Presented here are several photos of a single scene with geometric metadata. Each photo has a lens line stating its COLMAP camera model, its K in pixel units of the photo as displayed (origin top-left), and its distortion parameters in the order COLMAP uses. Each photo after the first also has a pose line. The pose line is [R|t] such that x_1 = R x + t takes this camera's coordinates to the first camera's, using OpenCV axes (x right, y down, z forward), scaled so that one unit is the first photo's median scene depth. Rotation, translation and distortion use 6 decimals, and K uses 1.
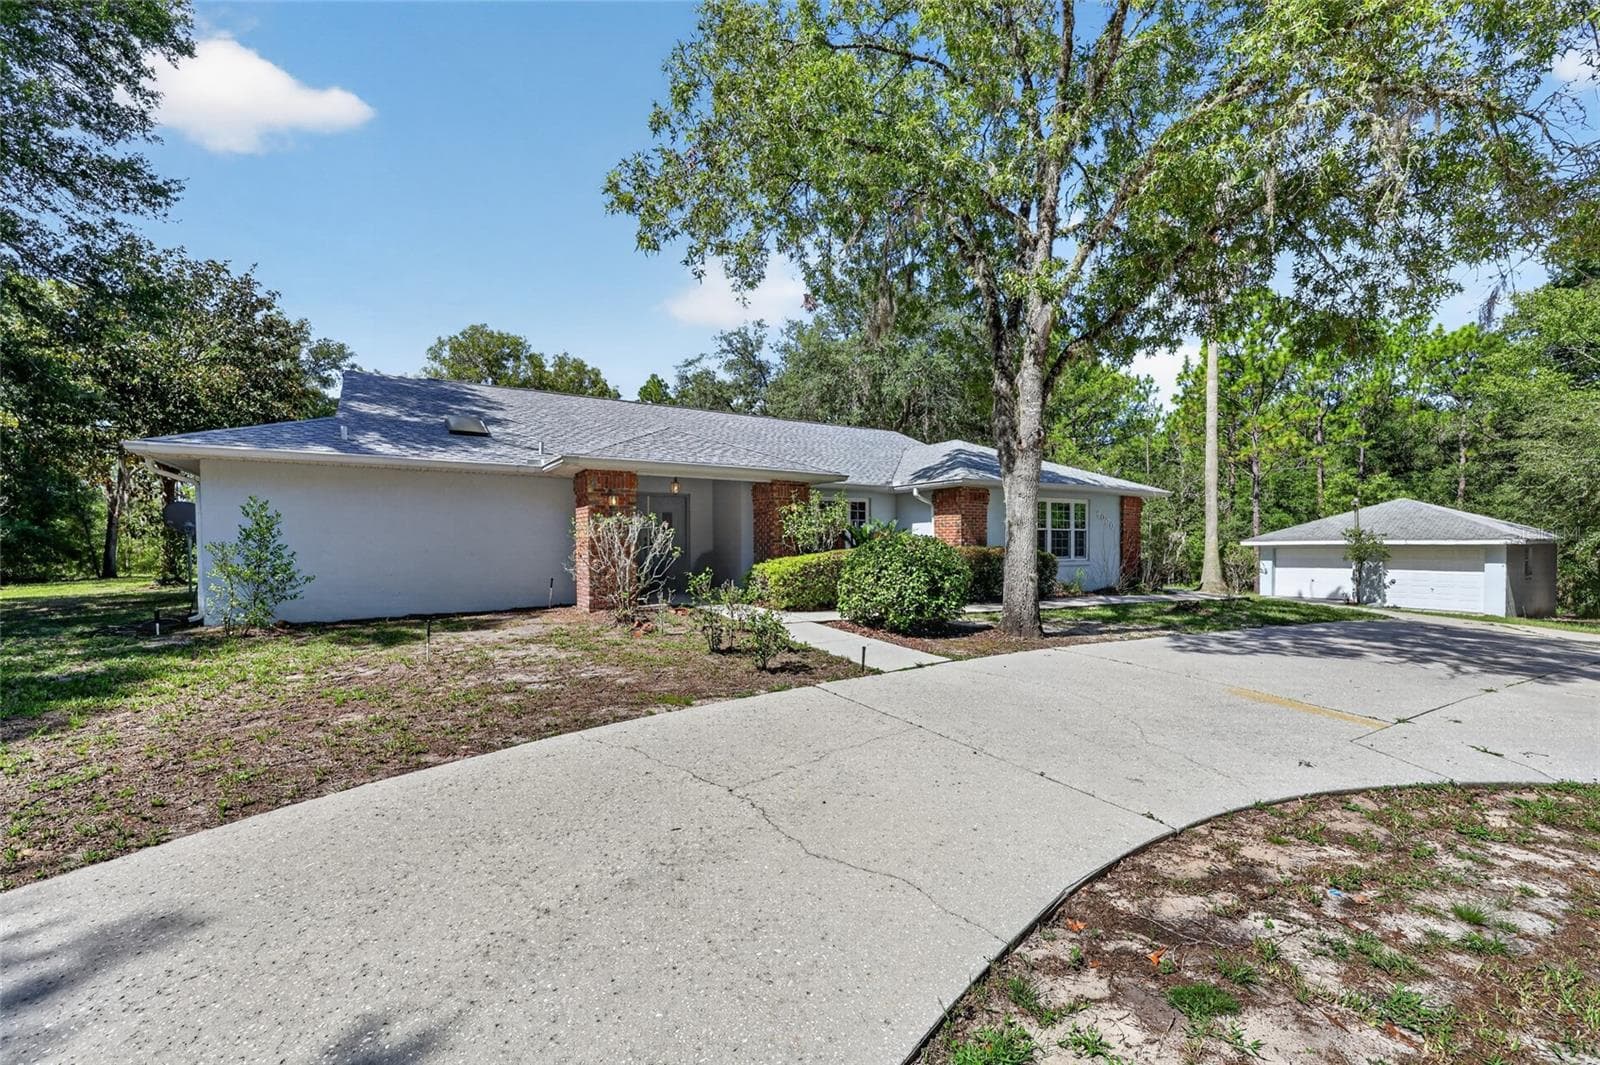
lens RADIAL K [[652.2, 0, 814.7], [0, 652.2, 547.5], [0, 0, 1]] dist [-0.003709, 0.001575]
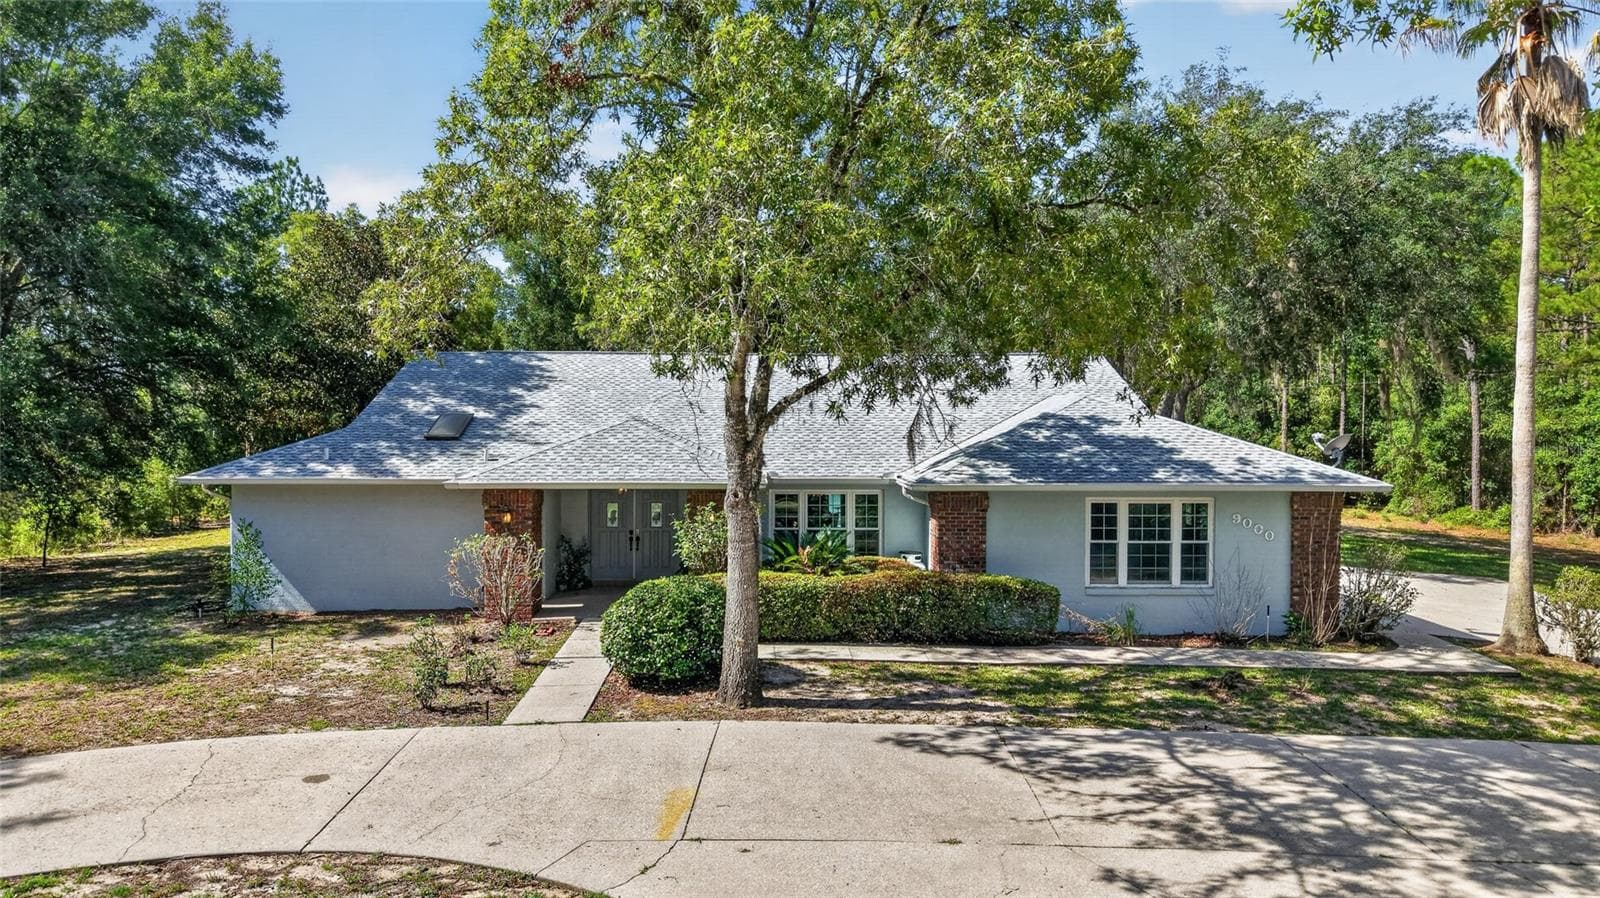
lens RADIAL K [[1067.2, 0, 797.6], [0, 1067.2, 448.5], [0, 0, 1]] dist [0.030824, -0.021537]
pose [[0.858884, 0.012642, -0.512014, 1.113317], [-0.008031, 0.999905, 0.011217, -0.236622], [0.512107, -0.005522, 0.858904, -0.267165]]
